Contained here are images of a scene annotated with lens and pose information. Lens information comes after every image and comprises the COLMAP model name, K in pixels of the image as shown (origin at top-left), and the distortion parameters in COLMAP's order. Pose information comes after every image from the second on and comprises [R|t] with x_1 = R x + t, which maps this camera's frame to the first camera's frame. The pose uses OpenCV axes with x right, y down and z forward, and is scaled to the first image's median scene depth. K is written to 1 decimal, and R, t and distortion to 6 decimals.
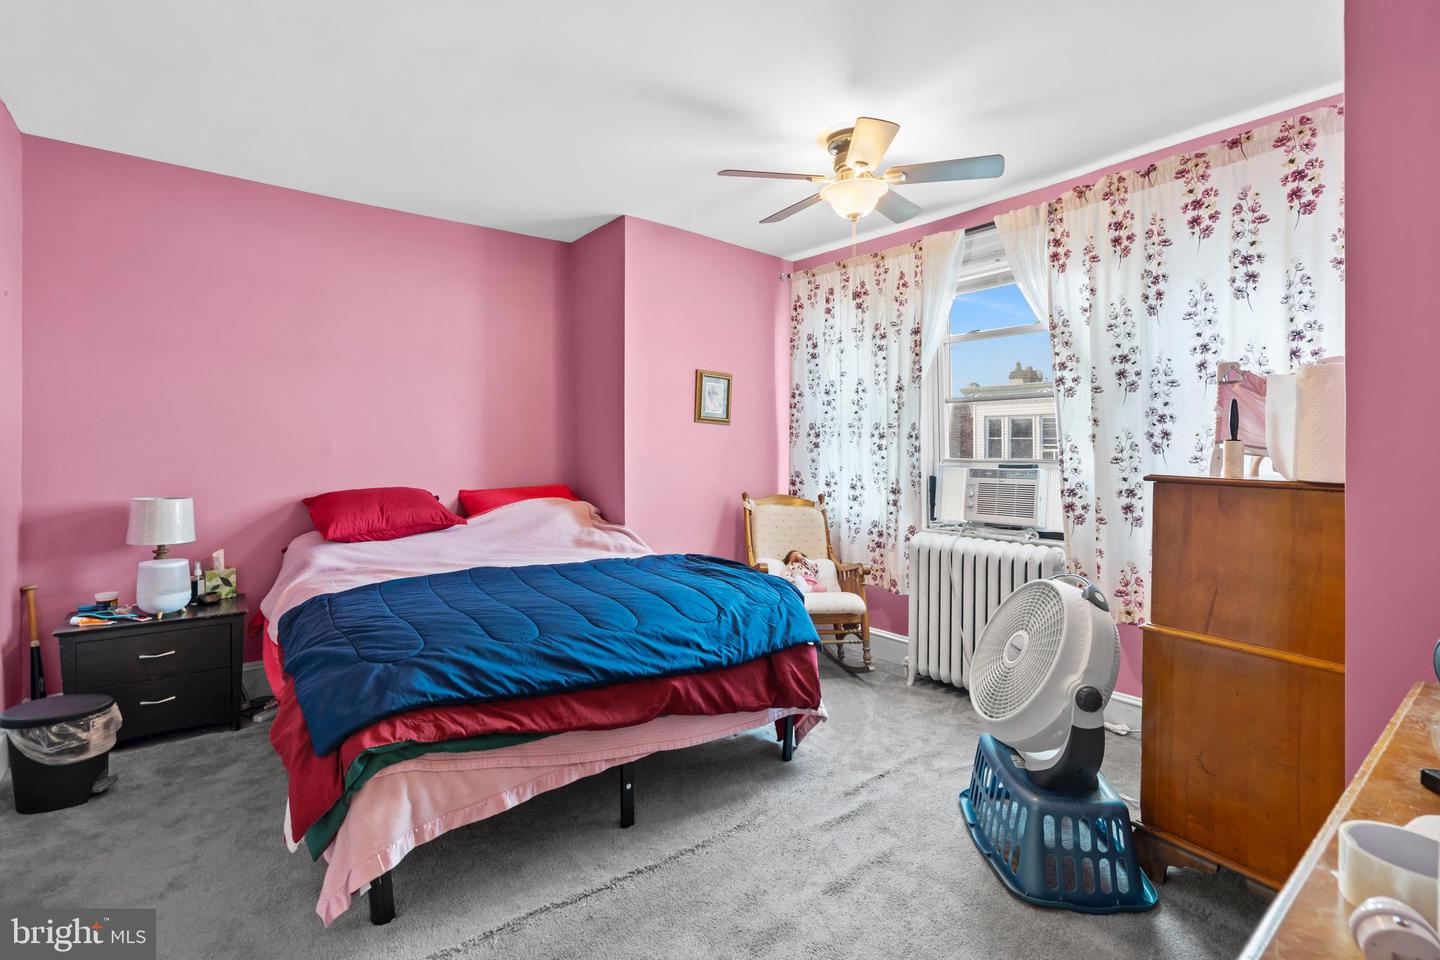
lens RADIAL K [[660.2, 0, 718.3], [0, 660.2, 467.1], [0, 0, 1]] dist [-0.006523, 0.003083]
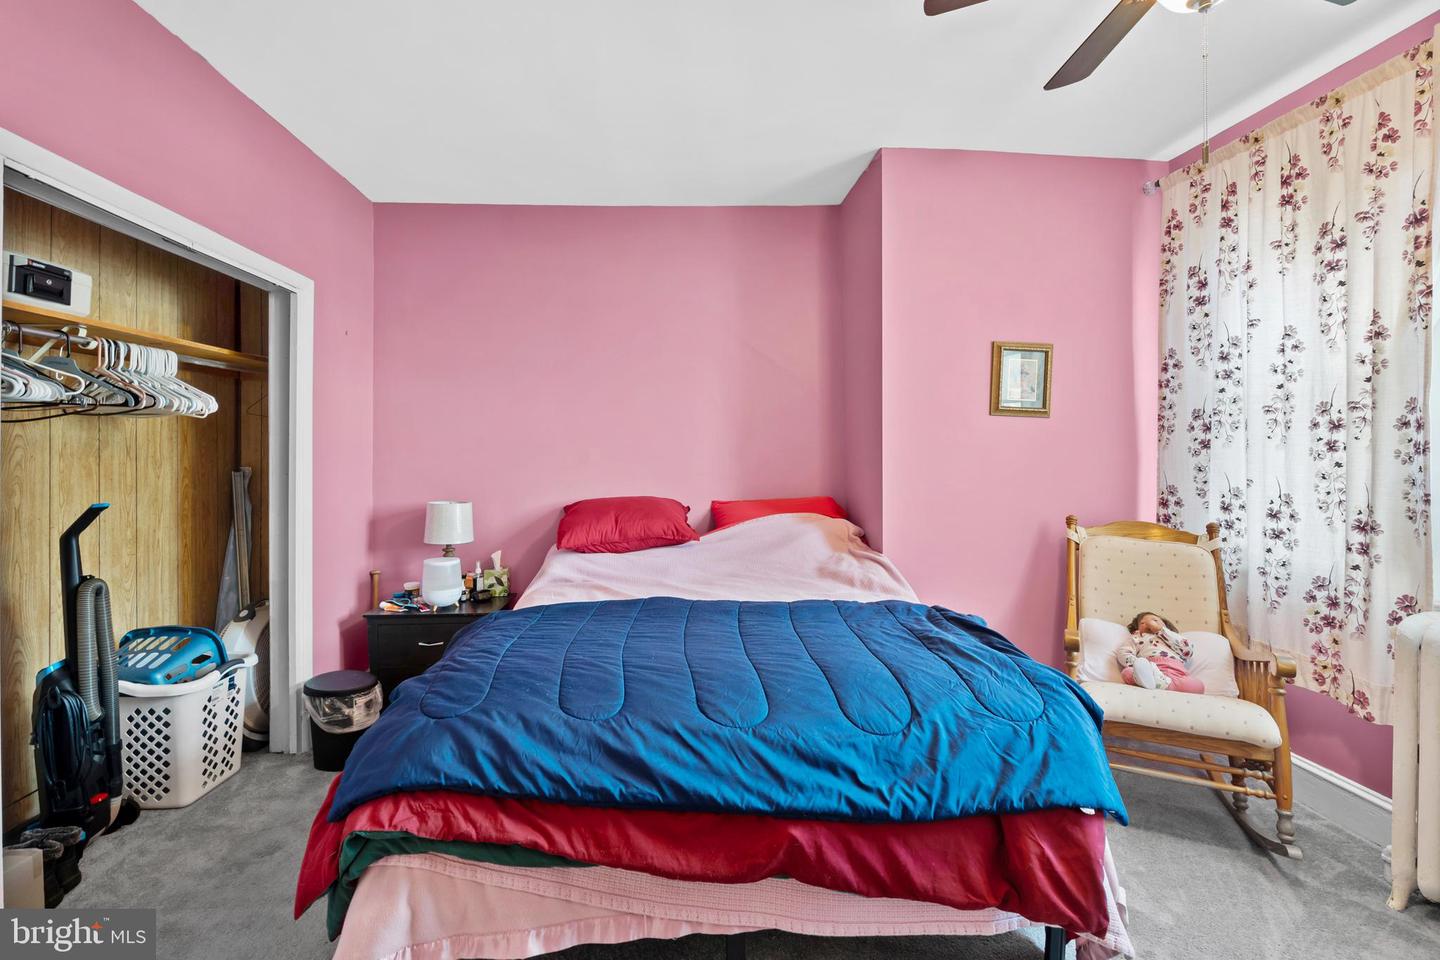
lens RADIAL K [[660.2, 0, 717.5], [0, 660.2, 469.5], [0, 0, 1]] dist [-0.006523, 0.003083]
pose [[0.828962, 0.002803, -0.559298, 0.139789], [-0.003898, 0.999992, -0.000766, -0.008645], [0.559292, 0.002815, 0.828966, 0.280834]]
